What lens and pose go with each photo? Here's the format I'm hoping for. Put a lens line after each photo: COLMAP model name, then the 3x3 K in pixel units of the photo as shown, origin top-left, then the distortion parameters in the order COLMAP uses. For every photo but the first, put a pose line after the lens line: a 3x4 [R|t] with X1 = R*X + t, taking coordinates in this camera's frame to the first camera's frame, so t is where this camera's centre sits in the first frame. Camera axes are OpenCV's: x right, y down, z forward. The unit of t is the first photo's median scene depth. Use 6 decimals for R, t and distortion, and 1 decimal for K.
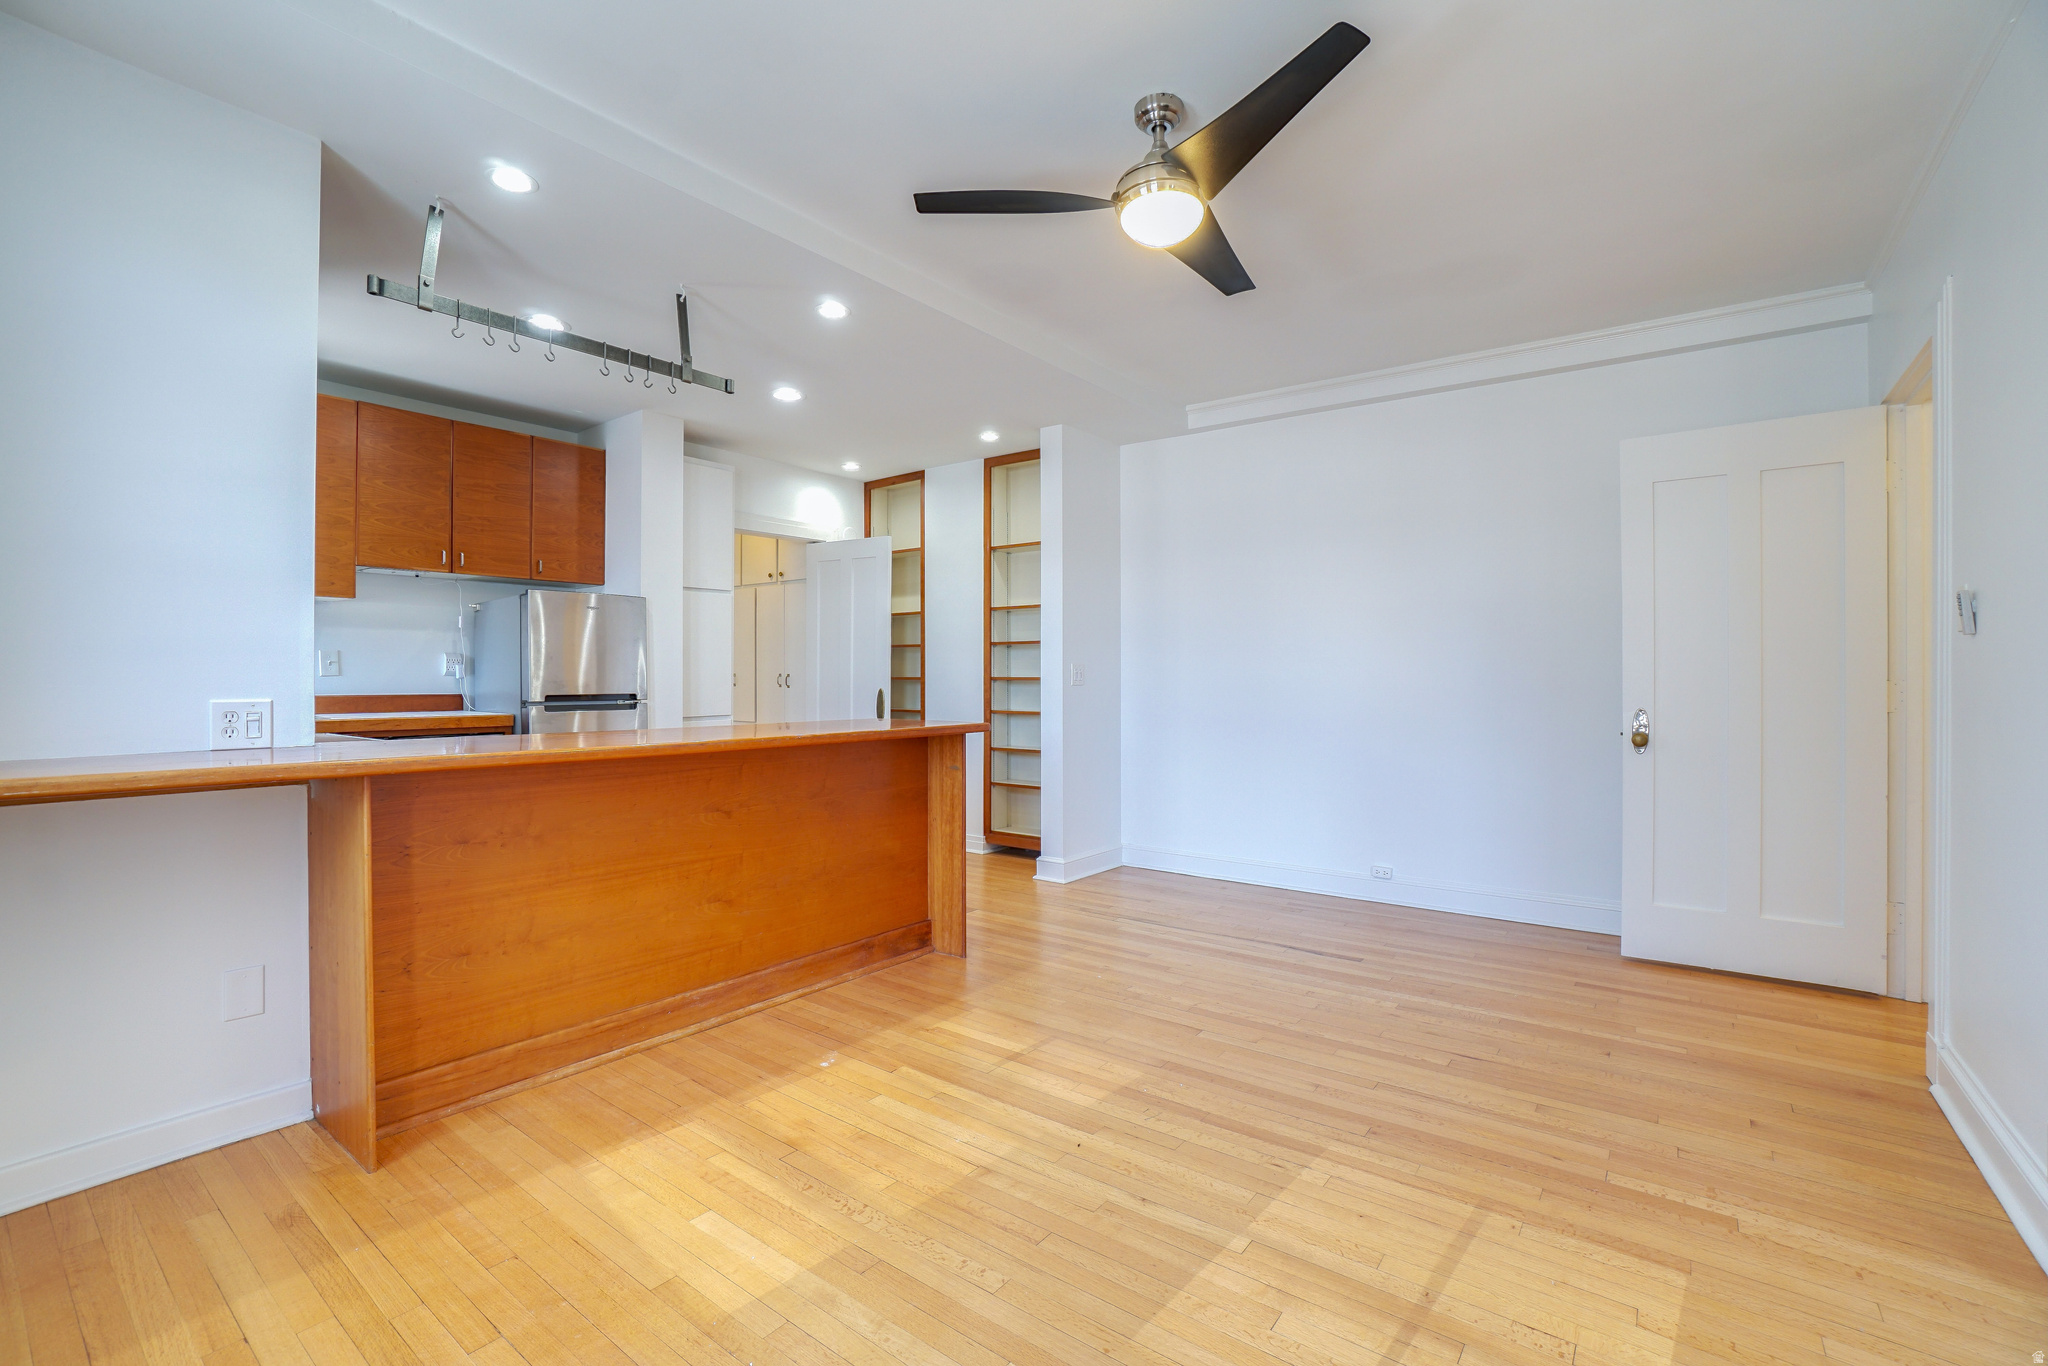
lens RADIAL K [[901.9, 0, 994.4], [0, 901.9, 675.4], [0, 0, 1]] dist [-0.057592, 0.018537]
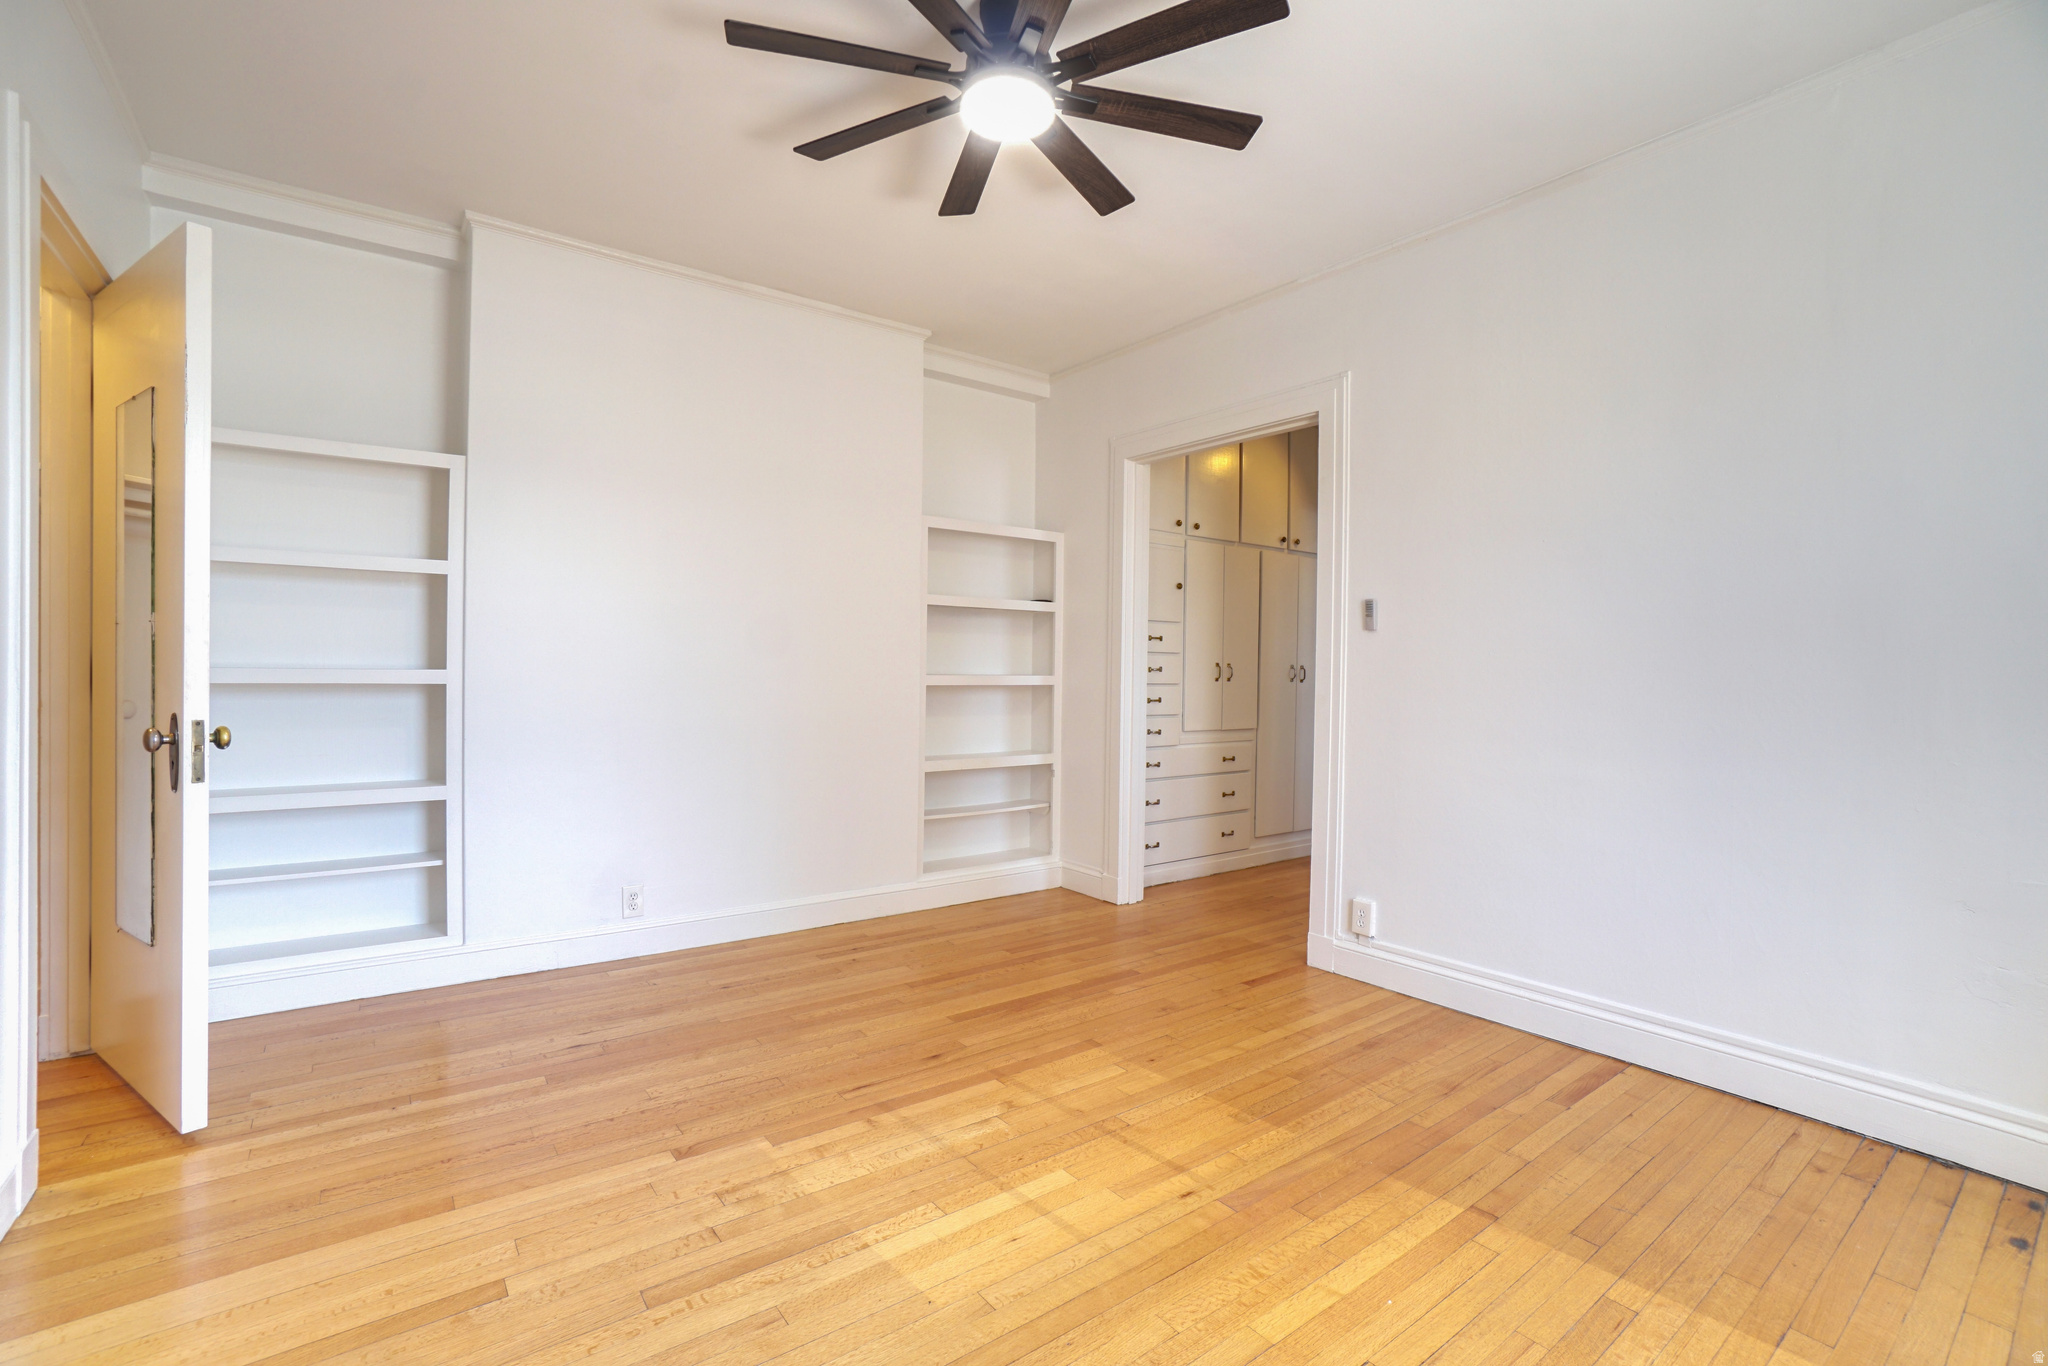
lens RADIAL K [[901.9, 0, 1009.6], [0, 901.9, 686.9], [0, 0, 1]] dist [-0.057592, 0.018537]
pose [[0.268453, -0.016555, 0.963150, -2.178183], [-0.013874, 0.999682, 0.021050, 0.007917], [-0.963193, -0.019014, 0.268138, 2.088691]]
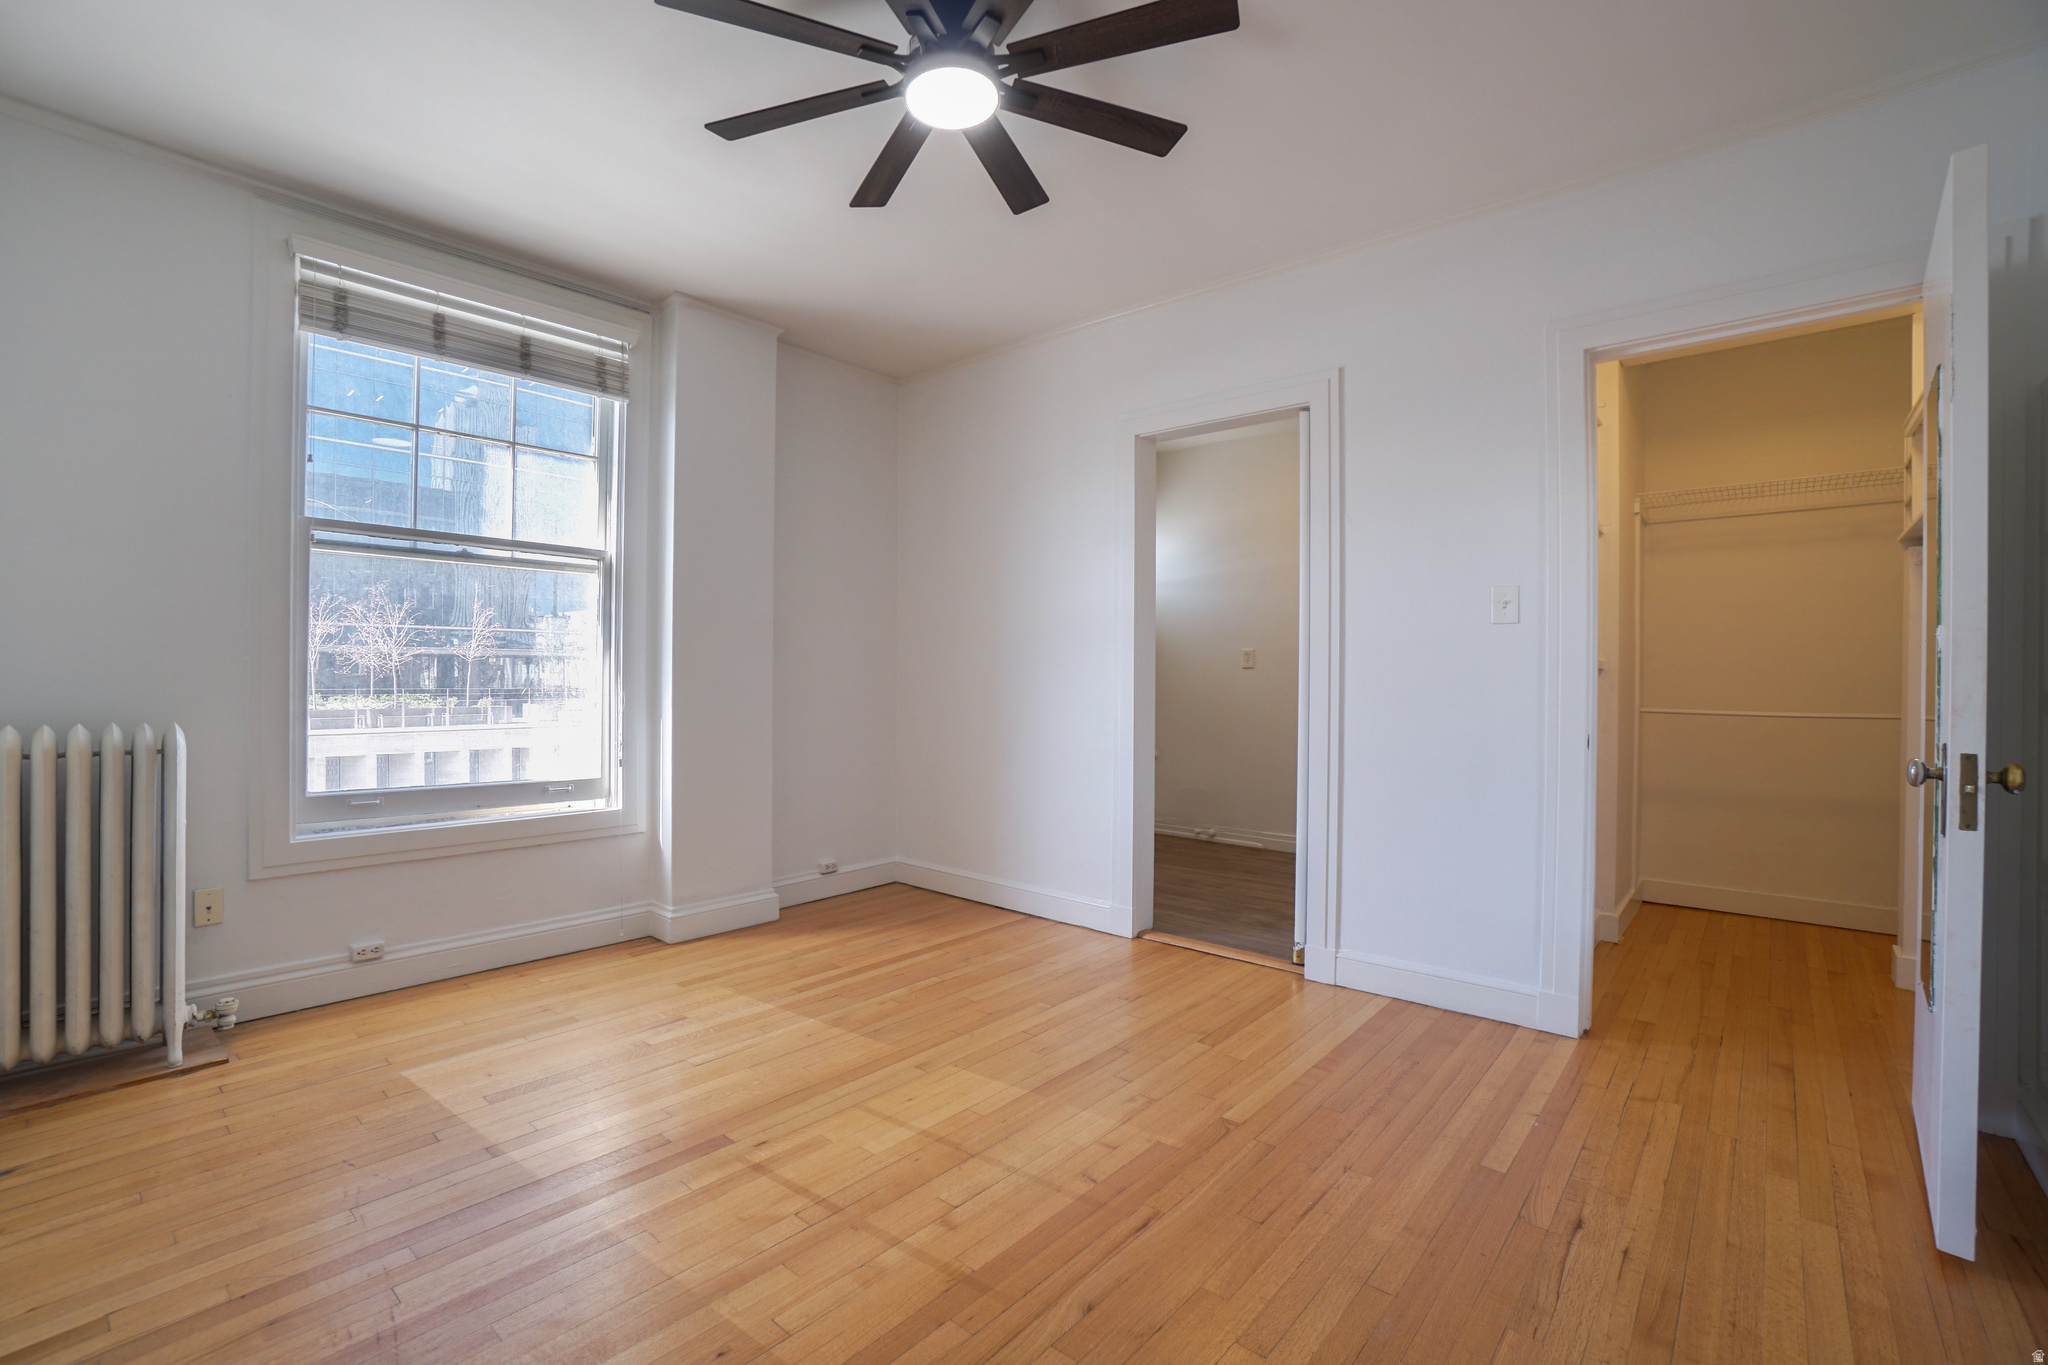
lens RADIAL K [[901.9, 0, 1006.9], [0, 901.9, 674.4], [0, 0, 1]] dist [-0.057592, 0.018537]
pose [[-0.057534, -0.003279, -0.998338, -0.954424], [-0.005995, 0.999978, -0.002939, 0.010959], [0.998326, 0.005816, -0.057552, 2.340394]]
